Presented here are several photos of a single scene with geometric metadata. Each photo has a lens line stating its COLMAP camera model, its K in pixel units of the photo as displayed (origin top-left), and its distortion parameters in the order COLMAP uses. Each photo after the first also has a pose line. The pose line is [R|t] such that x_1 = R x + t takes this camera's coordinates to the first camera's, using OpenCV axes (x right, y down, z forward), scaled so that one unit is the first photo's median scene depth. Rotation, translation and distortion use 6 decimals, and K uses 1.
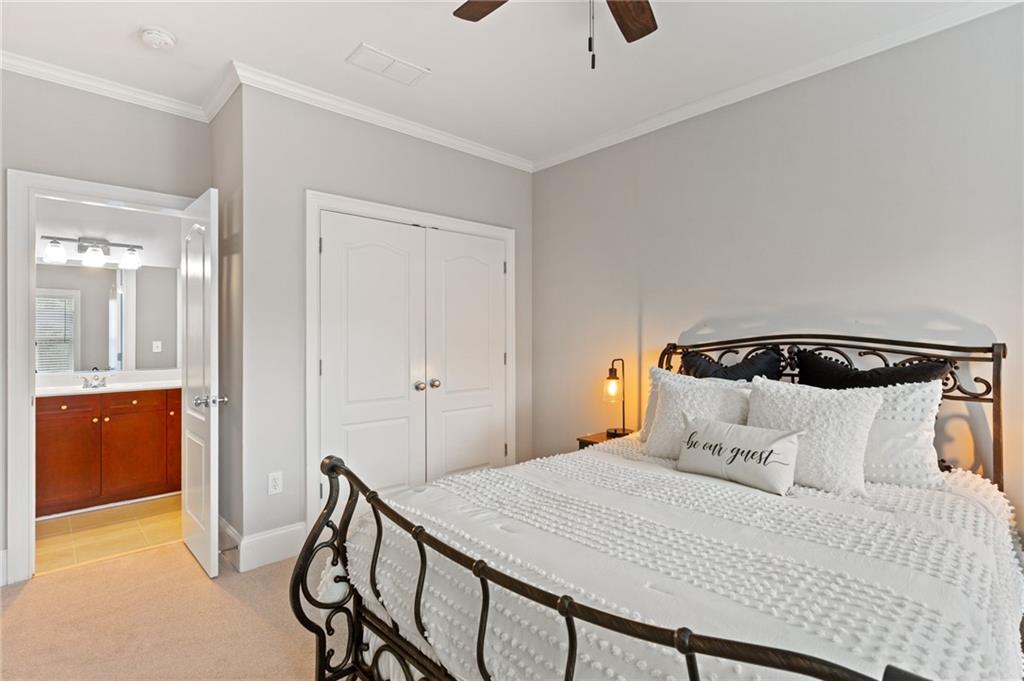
lens RADIAL K [[492.1, 0, 514.1], [0, 492.1, 335.8], [0, 0, 1]] dist [0.004867, 0.000853]
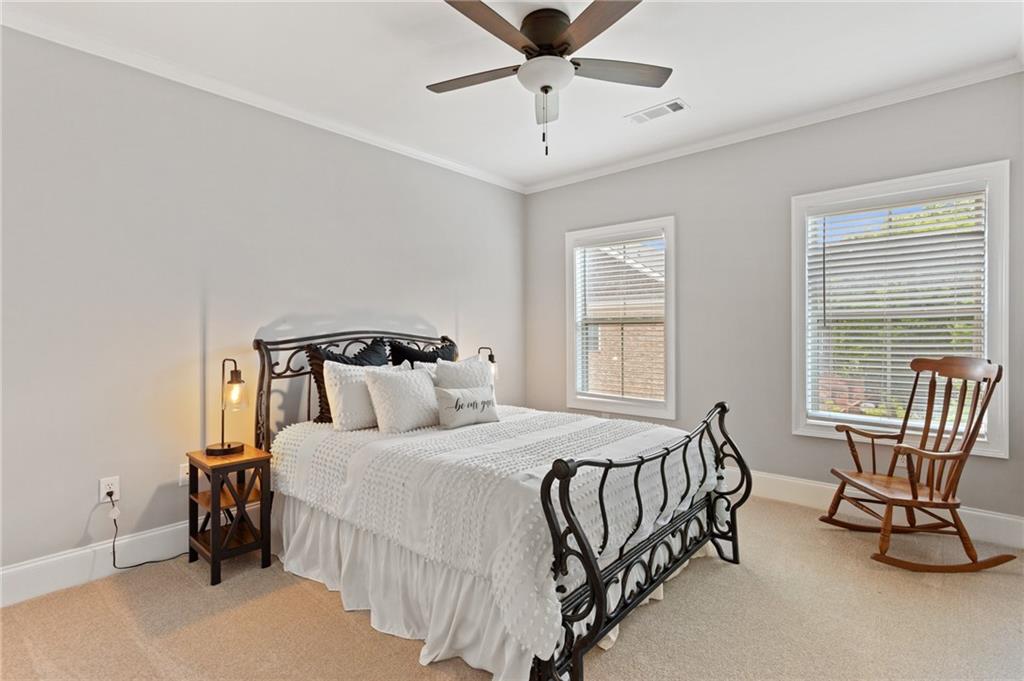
lens RADIAL K [[492.1, 0, 514.1], [0, 492.1, 335.8], [0, 0, 1]] dist [0.004867, 0.000853]
pose [[-0.073141, -0.000346, 0.997322, -0.883898], [0.002697, 0.999996, 0.000545, 0.012511], [-0.997318, 0.002730, -0.073140, 0.787023]]
